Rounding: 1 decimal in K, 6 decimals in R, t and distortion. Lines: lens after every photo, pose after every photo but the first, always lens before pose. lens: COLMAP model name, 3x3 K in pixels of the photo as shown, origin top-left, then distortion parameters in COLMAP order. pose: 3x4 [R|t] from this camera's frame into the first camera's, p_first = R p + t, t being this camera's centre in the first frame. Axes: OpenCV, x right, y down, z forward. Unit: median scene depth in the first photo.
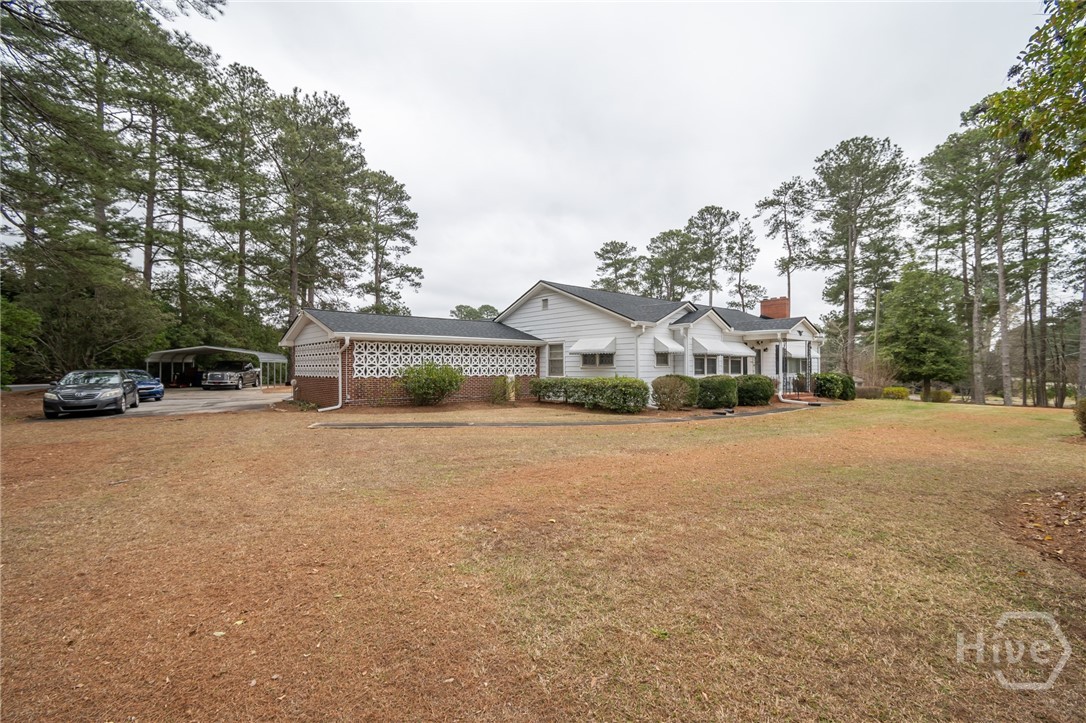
lens RADIAL K [[480.2, 0, 543.0], [0, 480.2, 361.5], [0, 0, 1]] dist [0.001043, 0.000037]
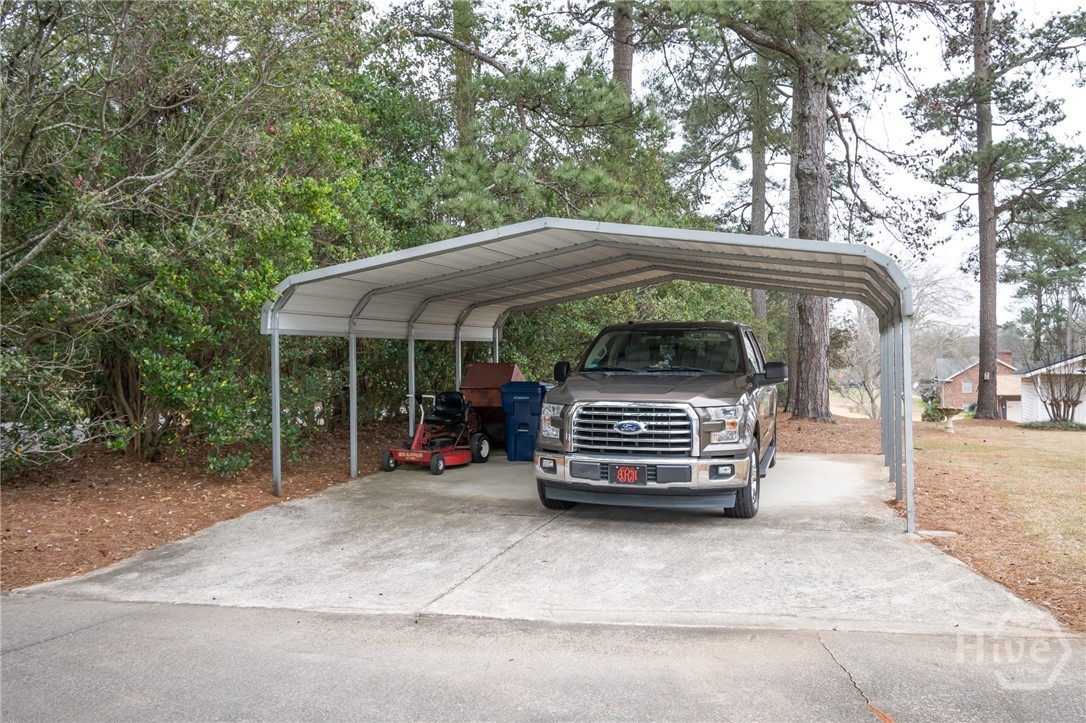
lens RADIAL K [[892.9, 0, 543.0], [0, 892.9, 361.5], [0, 0, 1]] dist [-0.000704, 0.002796]
pose [[0.833405, -0.005429, -0.552636, -0.535753], [0.011700, 0.999901, 0.007822, 0.009145], [0.552539, -0.012985, 0.833386, 0.742597]]
